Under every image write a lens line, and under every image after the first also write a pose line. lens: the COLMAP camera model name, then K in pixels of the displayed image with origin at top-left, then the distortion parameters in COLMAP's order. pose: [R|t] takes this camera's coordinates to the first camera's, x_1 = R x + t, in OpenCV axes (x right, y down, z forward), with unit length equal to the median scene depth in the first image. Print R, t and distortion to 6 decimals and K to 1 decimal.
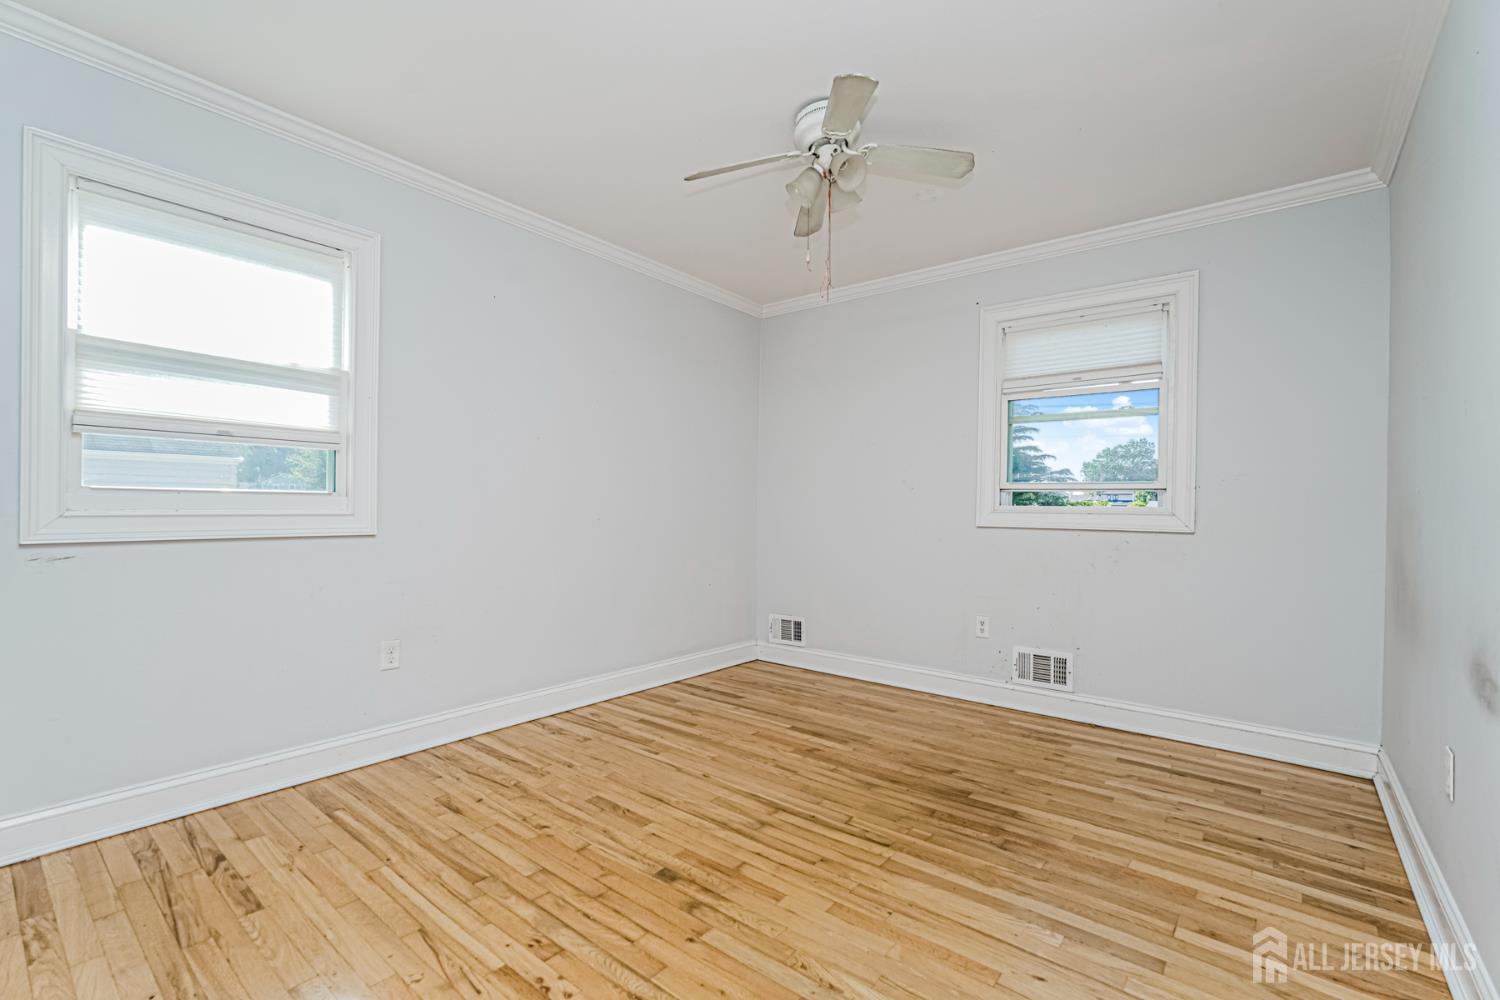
lens RADIAL K [[664.6, 0, 752.4], [0, 664.6, 500.9], [0, 0, 1]] dist [-0.015890, 0.006935]
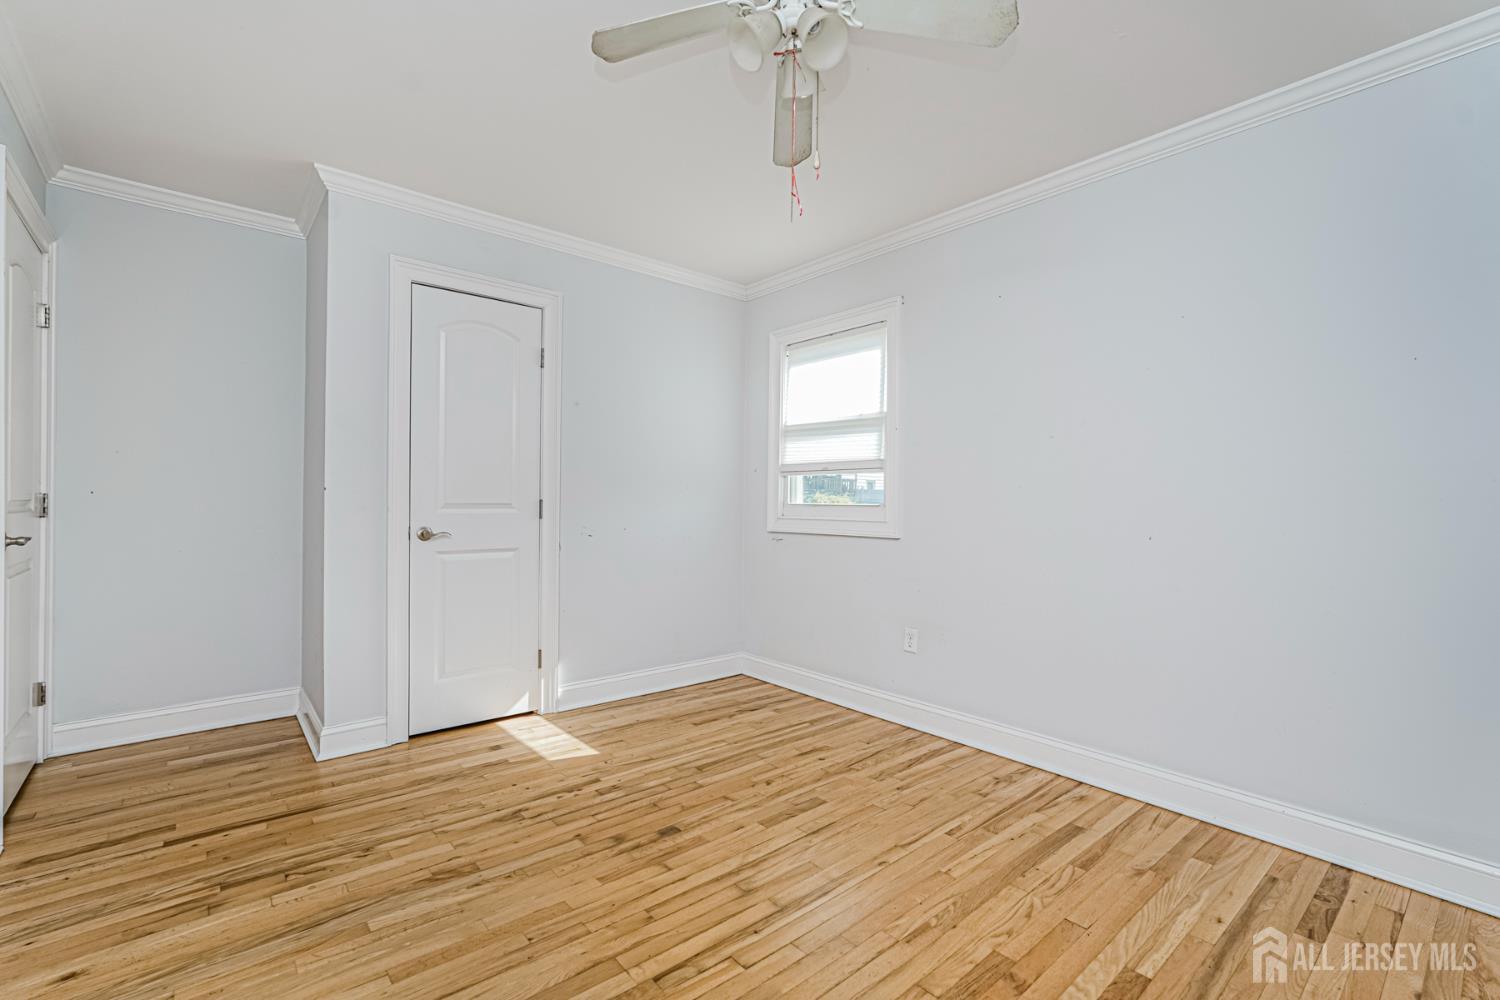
lens RADIAL K [[664.6, 0, 751.9], [0, 664.6, 500.9], [0, 0, 1]] dist [-0.015890, 0.006935]
pose [[-0.181638, -0.015046, -0.983250, 0.769555], [-0.007092, 0.999877, -0.013990, -0.000998], [0.983340, 0.004432, -0.181722, 1.039524]]
